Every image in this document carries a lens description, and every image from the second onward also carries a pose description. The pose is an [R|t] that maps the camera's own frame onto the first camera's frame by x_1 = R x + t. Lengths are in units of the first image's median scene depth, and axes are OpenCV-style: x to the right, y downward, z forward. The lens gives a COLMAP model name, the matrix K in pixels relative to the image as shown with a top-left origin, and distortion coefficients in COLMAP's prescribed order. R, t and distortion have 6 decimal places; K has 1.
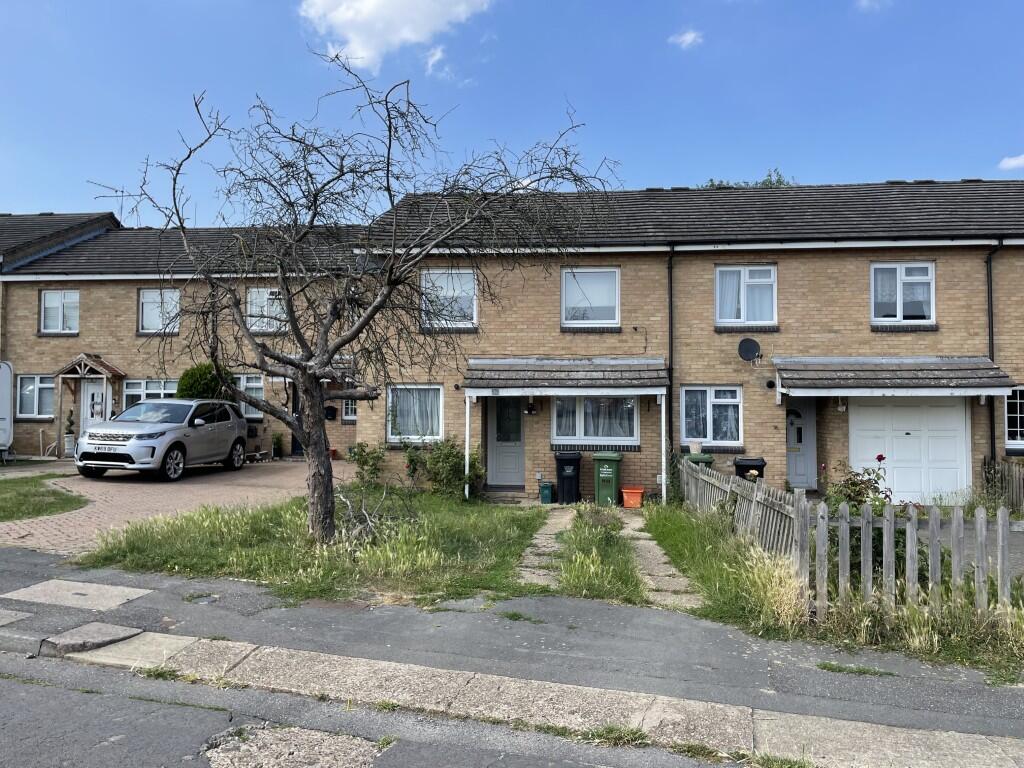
lens RADIAL K [[854.5, 0, 512.0], [0, 854.5, 384.0], [0, 0, 1]] dist [0.059443, -0.001882]
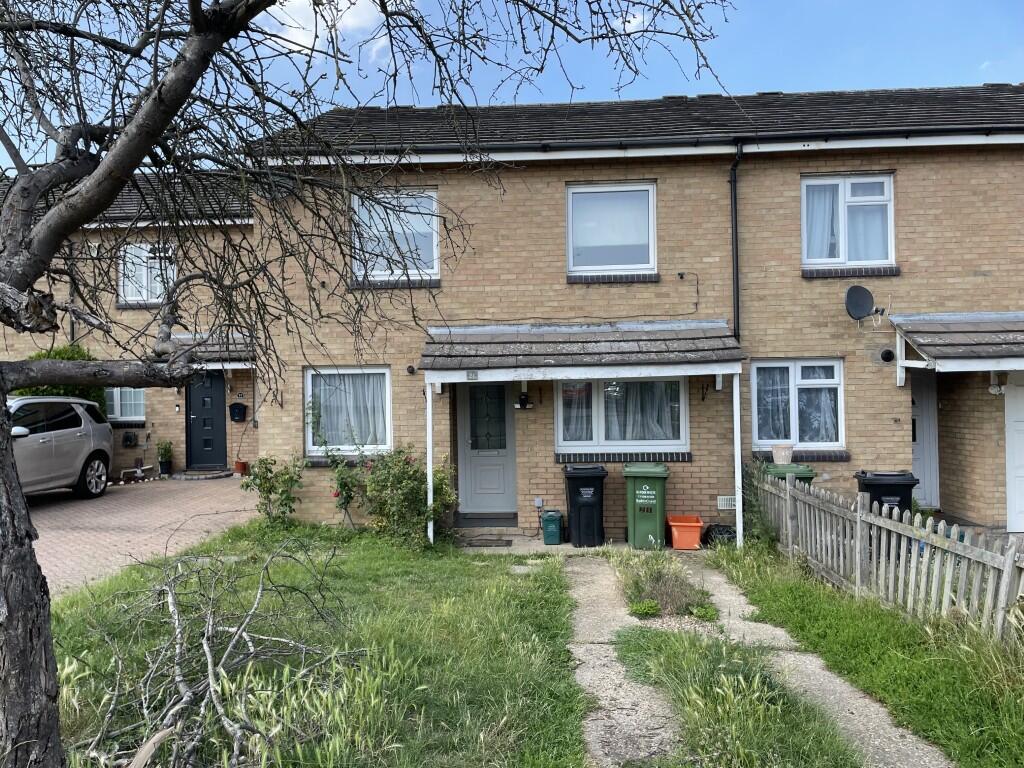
lens RADIAL K [[854.5, 0, 512.0], [0, 854.5, 384.0], [0, 0, 1]] dist [0.059443, -0.001882]
pose [[0.998206, -0.021180, 0.056009, -0.024715], [0.020588, 0.999726, 0.011126, 0.008713], [-0.056229, -0.009953, 0.998368, 0.347456]]
